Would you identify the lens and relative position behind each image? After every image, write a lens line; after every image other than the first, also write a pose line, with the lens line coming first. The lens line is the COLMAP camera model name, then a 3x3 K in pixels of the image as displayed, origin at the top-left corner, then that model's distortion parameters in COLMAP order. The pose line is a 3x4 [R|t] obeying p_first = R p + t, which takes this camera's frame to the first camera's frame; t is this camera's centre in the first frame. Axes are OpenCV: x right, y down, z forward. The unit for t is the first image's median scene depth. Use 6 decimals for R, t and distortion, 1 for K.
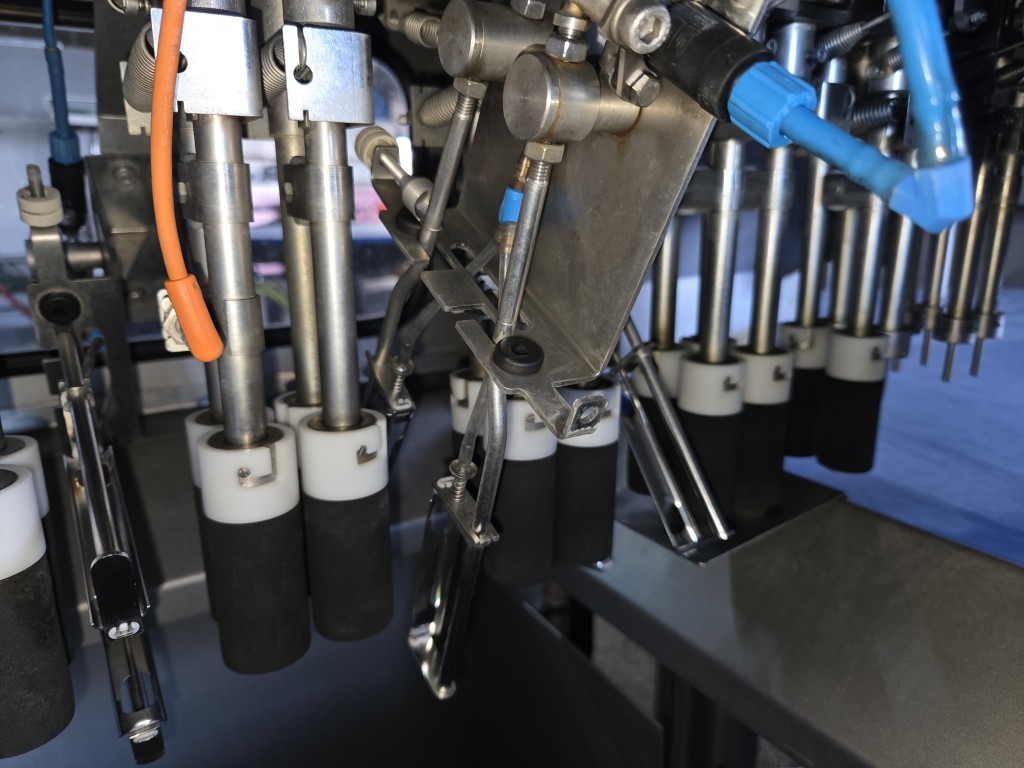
lens RADIAL K [[749.0, 0, 511.6], [0, 749.0, 389.9], [0, 0, 1]] dist [-0.007659, 0.009732]
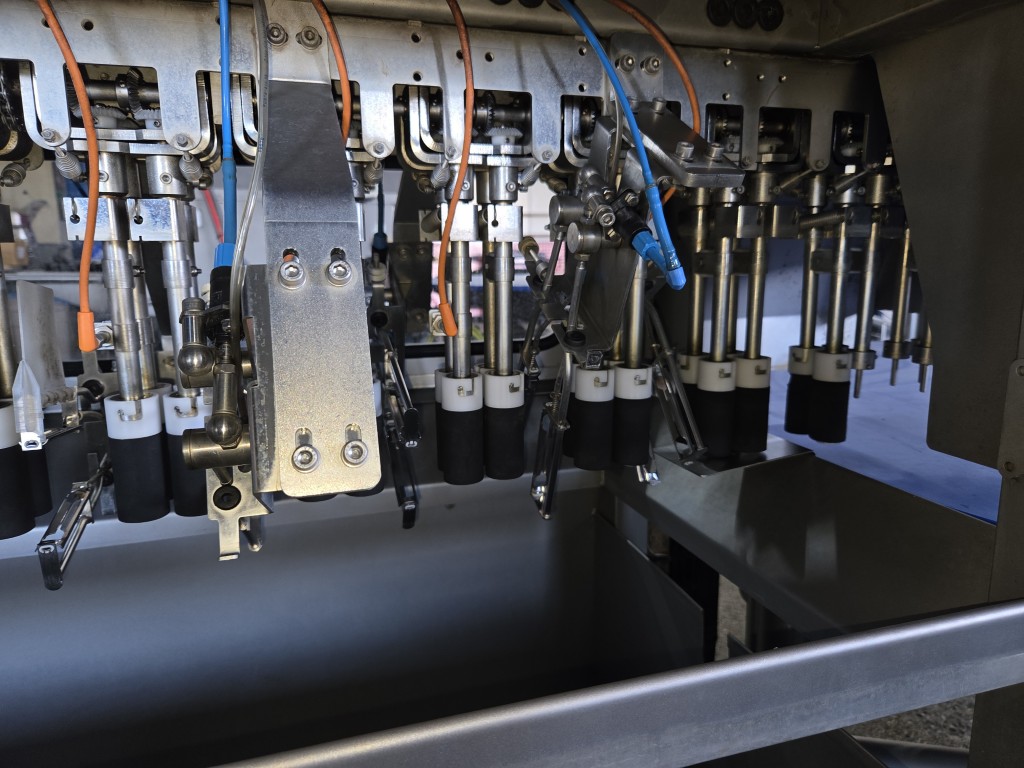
lens RADIAL K [[749.0, 0, 513.6], [0, 749.0, 388.3], [0, 0, 1]] dist [-0.007659, 0.009732]
pose [[0.969035, 0.044605, -0.242860, 0.325138], [-0.059990, 0.996609, -0.056326, 0.207116], [0.239524, 0.069151, 0.968425, -1.077142]]
